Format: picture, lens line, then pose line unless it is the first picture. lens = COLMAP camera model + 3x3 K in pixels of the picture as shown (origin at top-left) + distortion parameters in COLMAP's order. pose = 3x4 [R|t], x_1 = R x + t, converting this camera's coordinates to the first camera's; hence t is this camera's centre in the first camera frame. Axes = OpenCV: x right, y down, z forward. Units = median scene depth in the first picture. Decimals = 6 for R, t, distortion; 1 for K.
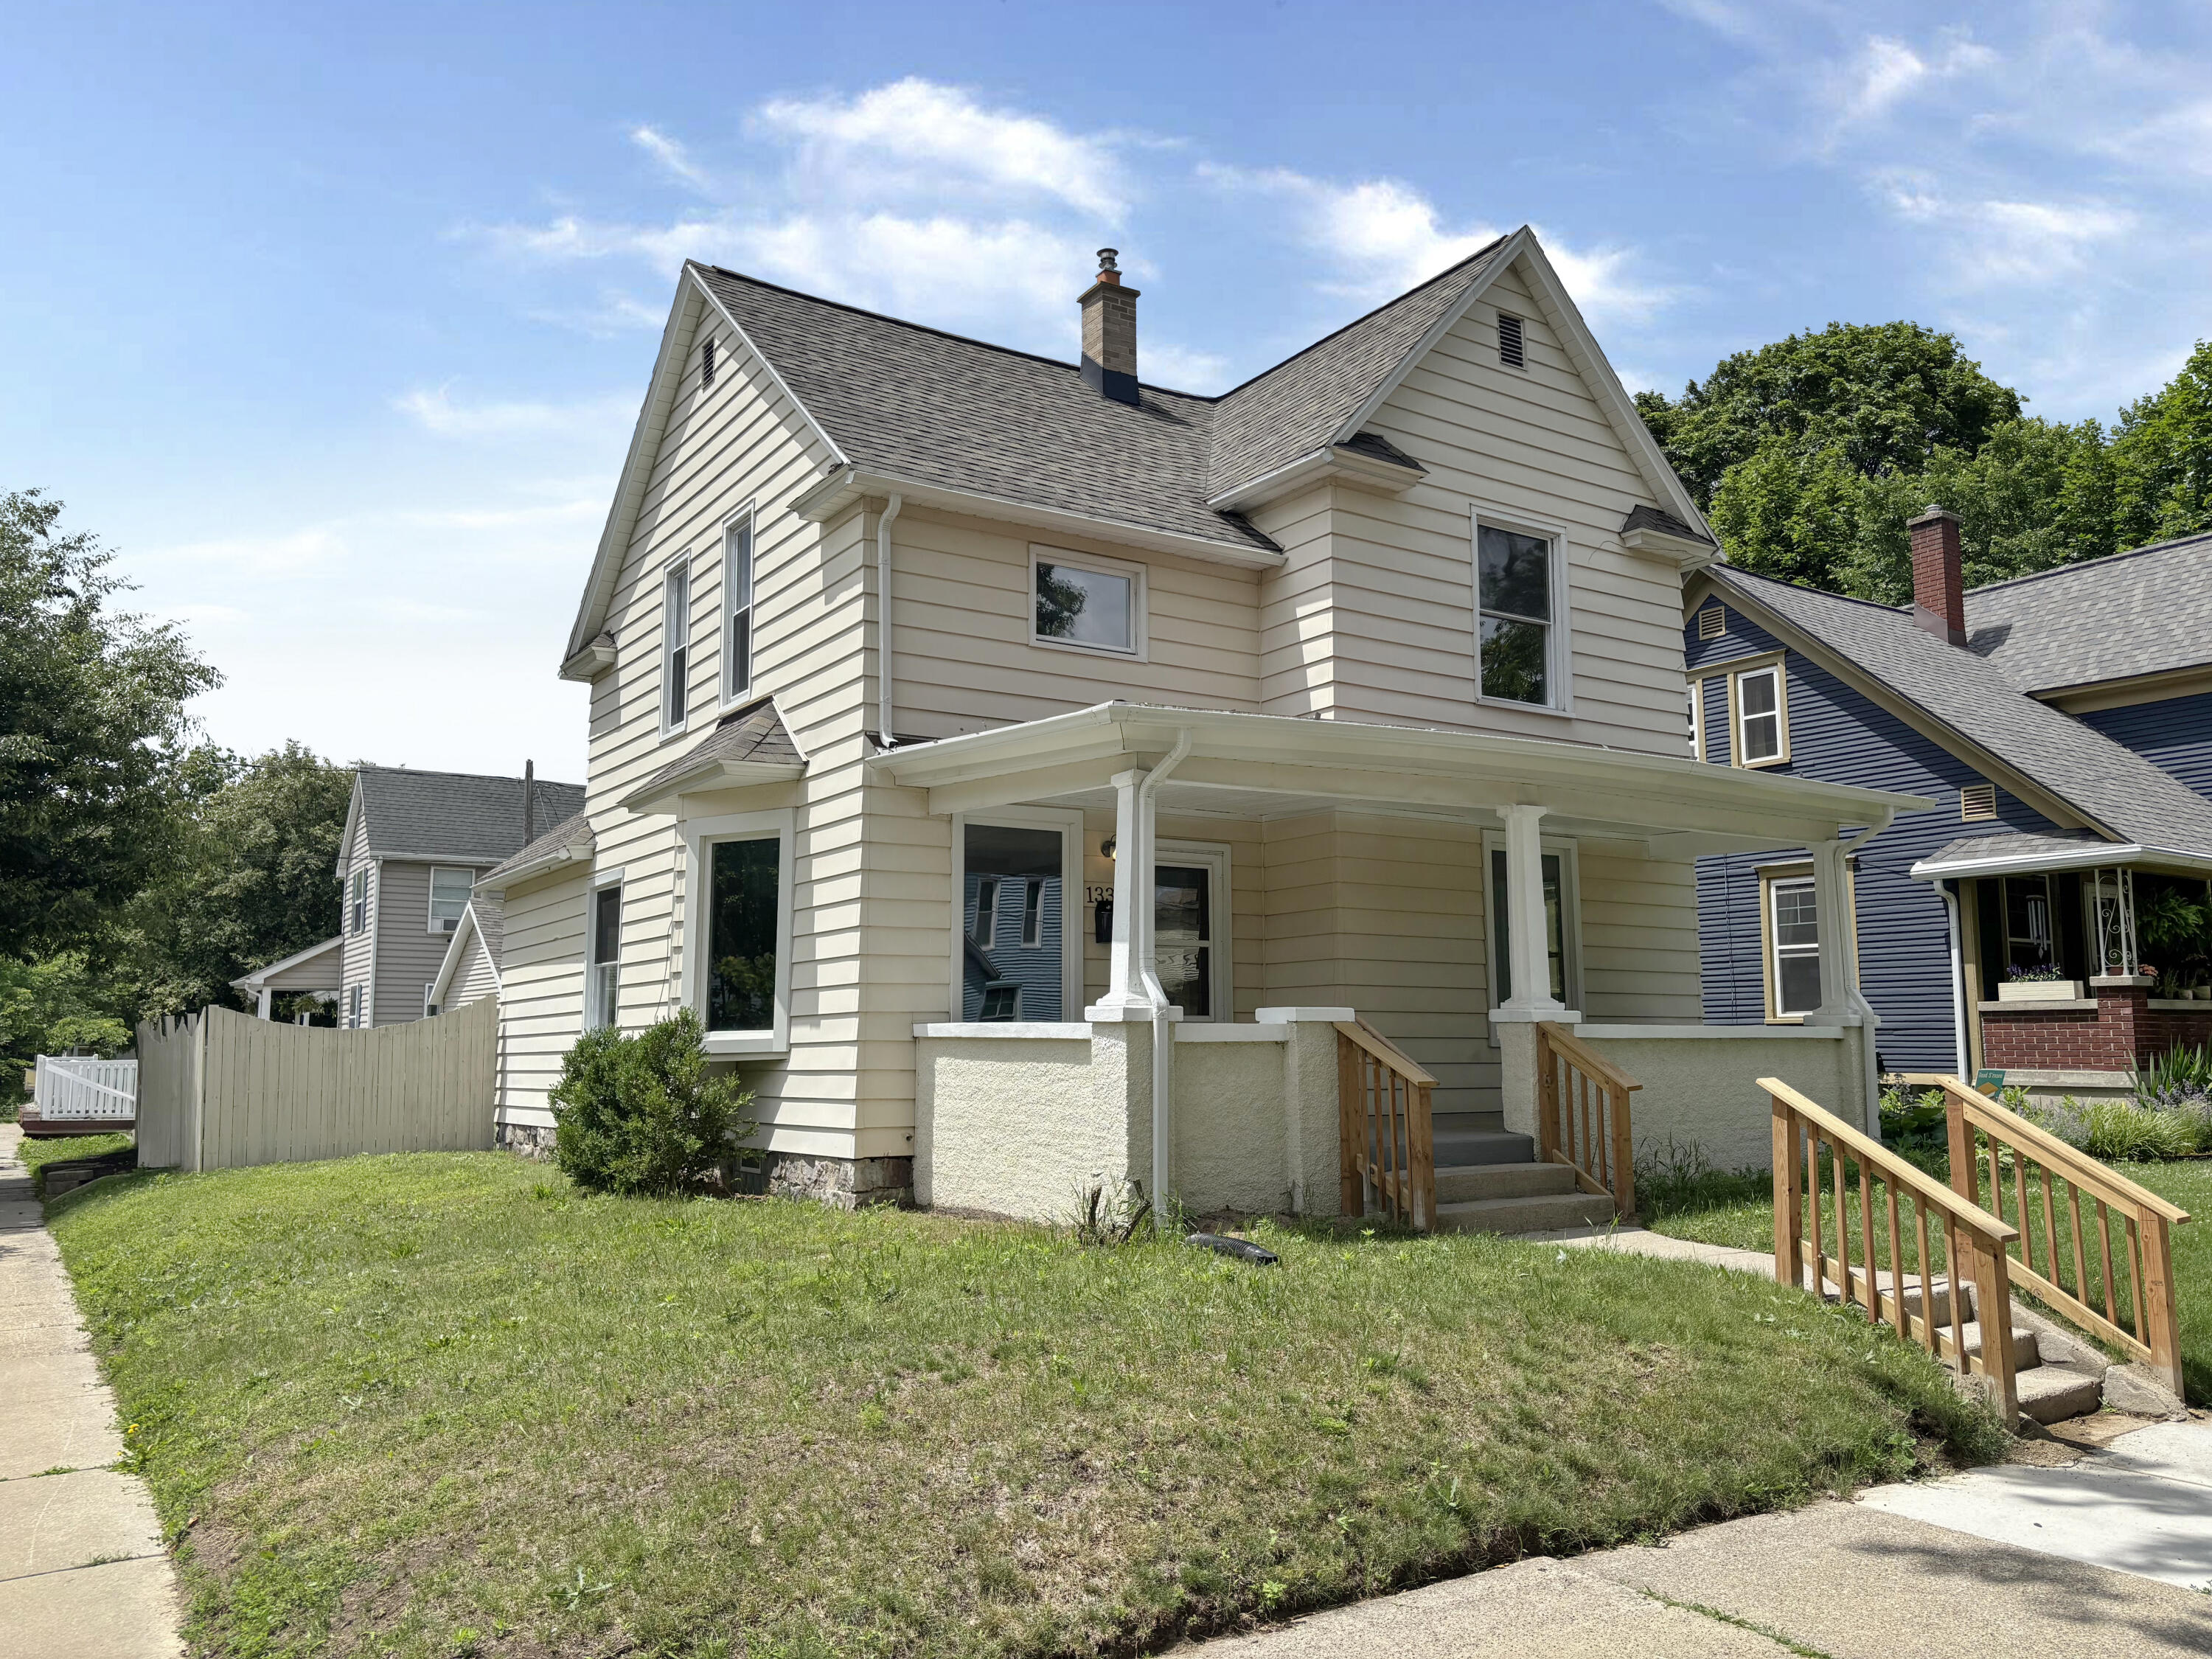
lens RADIAL K [[1664.5, 0, 1118.6], [0, 1664.5, 843.6], [0, 0, 1]] dist [0.042834, -0.038869]
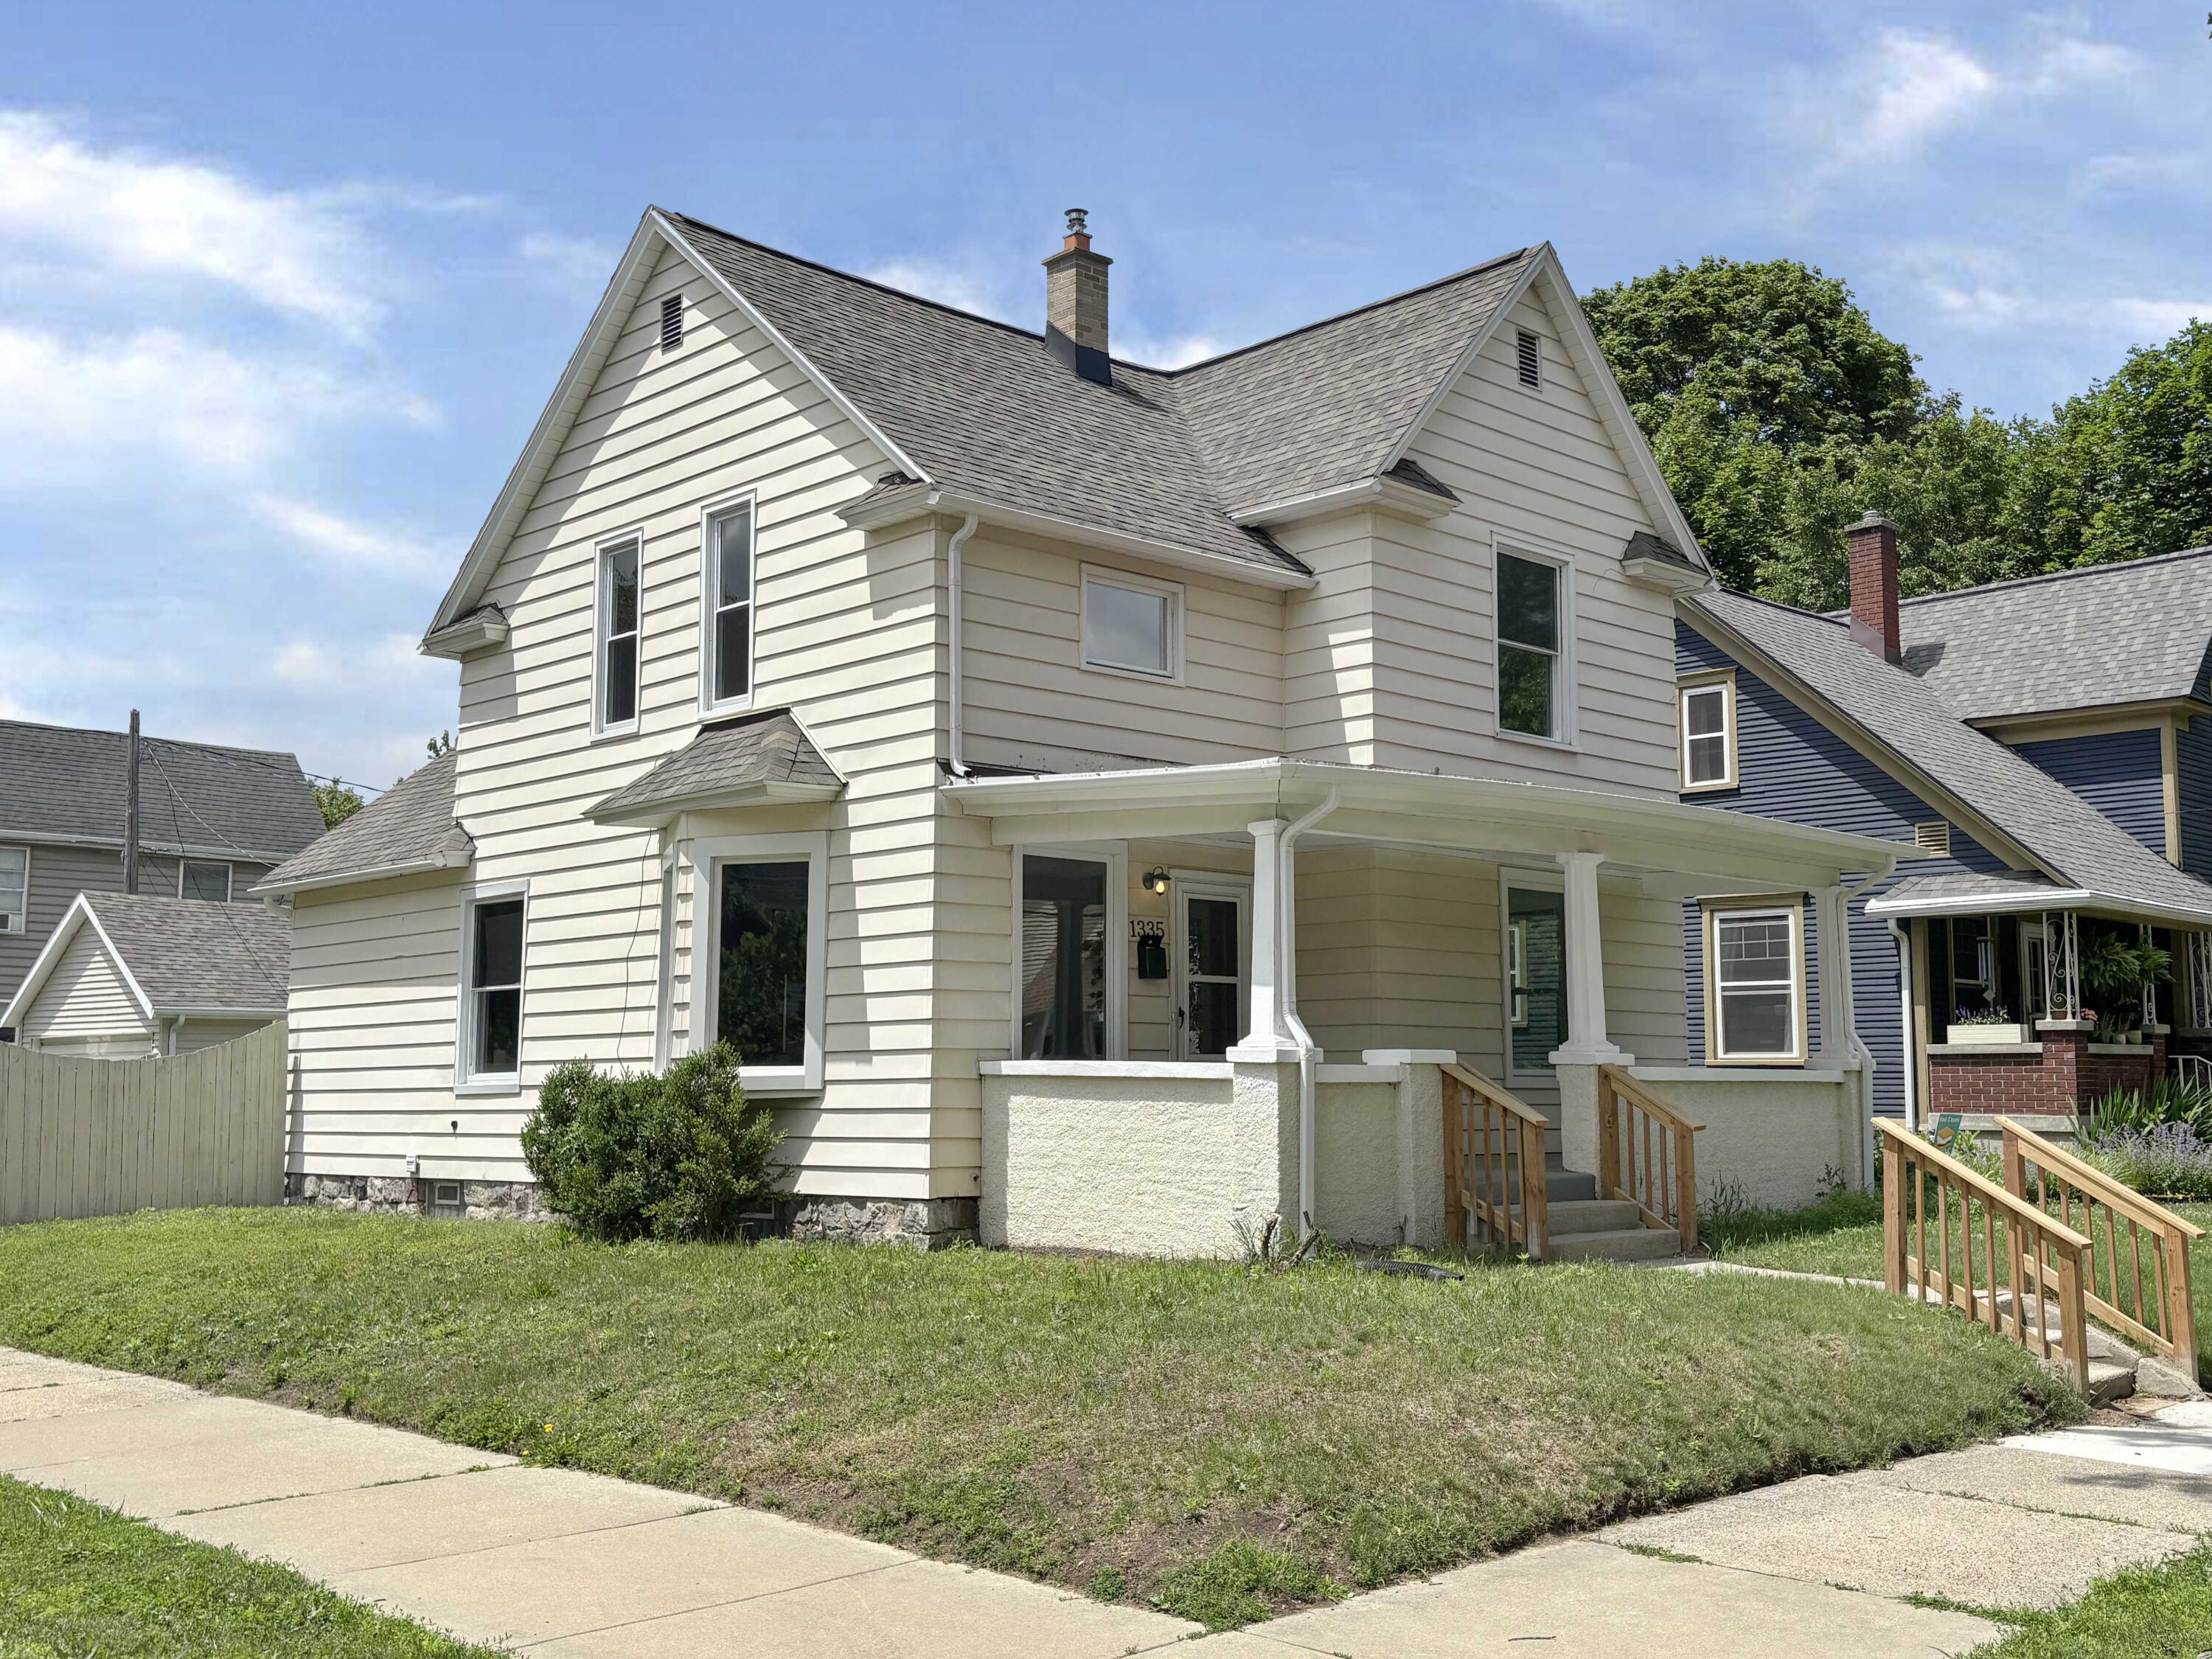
lens RADIAL K [[2210.4, 0, 1122.7], [0, 2210.4, 837.0], [0, 0, 1]] dist [0.037934, 0.000000]
pose [[0.983244, 0.025305, 0.180532, -0.222910], [-0.026930, 0.999616, 0.006557, -0.026846], [-0.180297, -0.011309, 0.983547, -0.225601]]
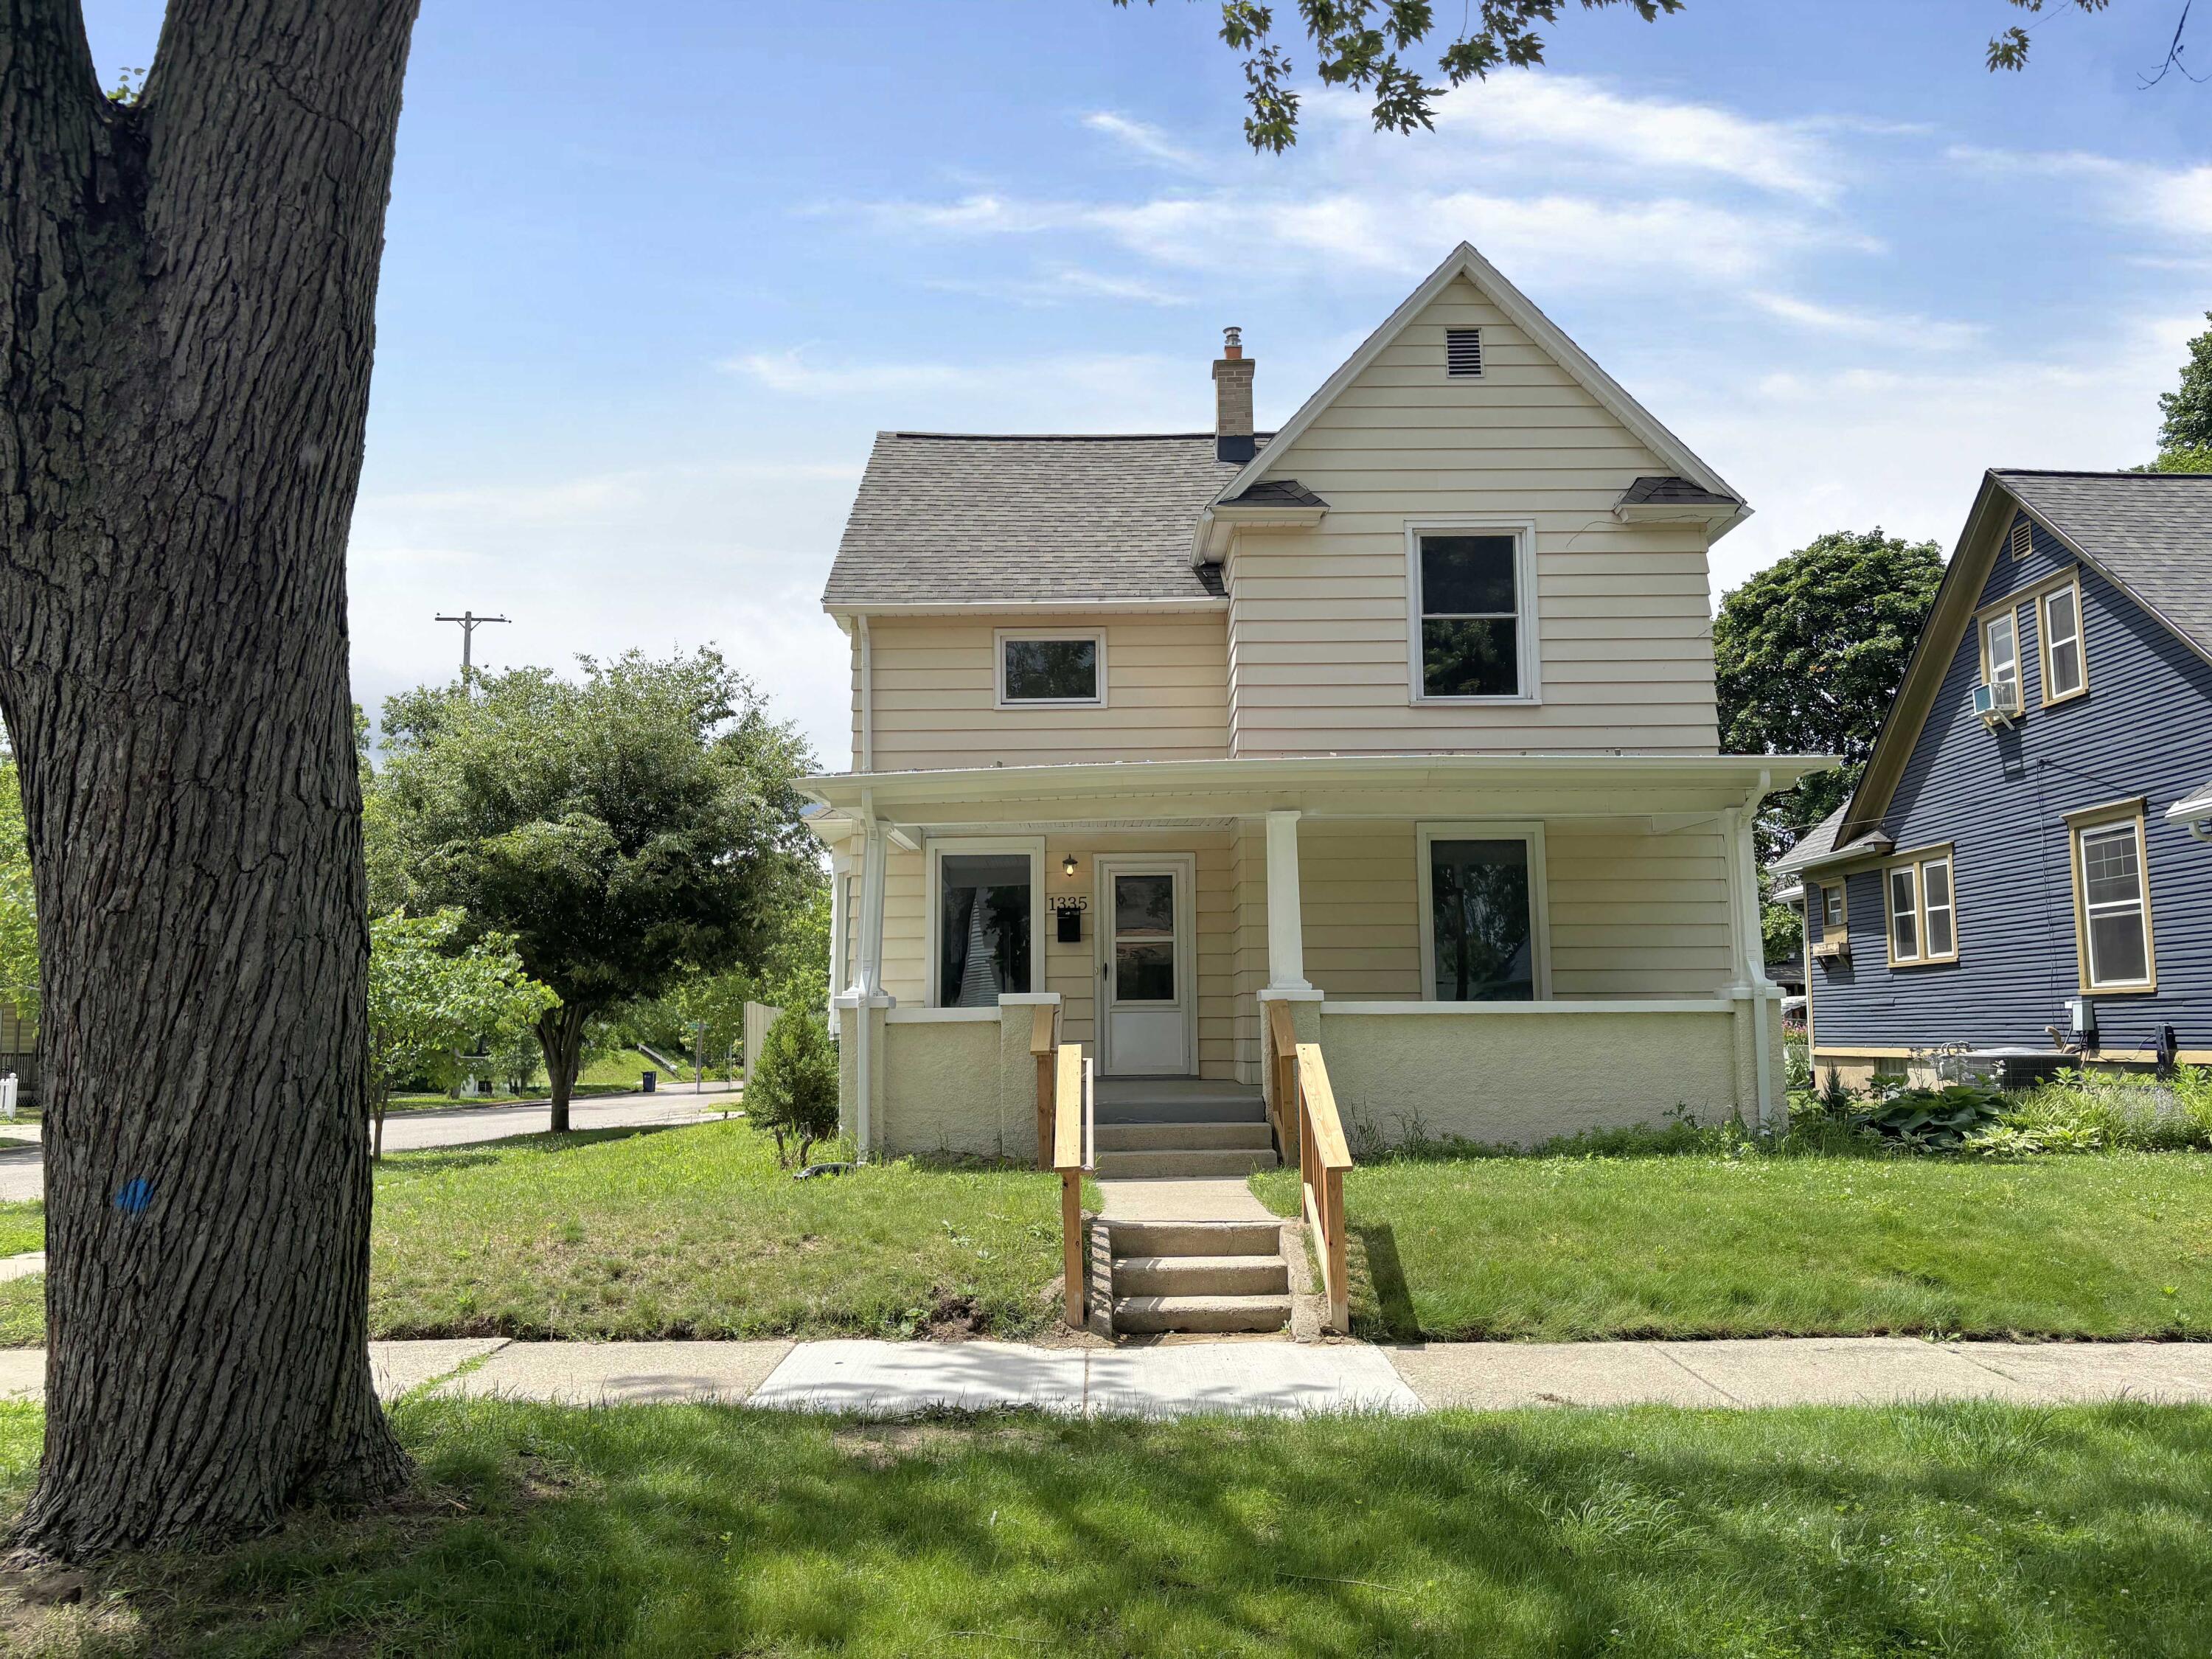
lens RADIAL K [[1664.5, 0, 1102.4], [0, 1664.5, 833.3], [0, 0, 1]] dist [0.042834, -0.038869]
pose [[0.836627, -0.072661, -0.542933, 0.598948], [0.073433, 0.997094, -0.020285, 0.005313], [0.542829, -0.022899, 0.839531, -0.012995]]
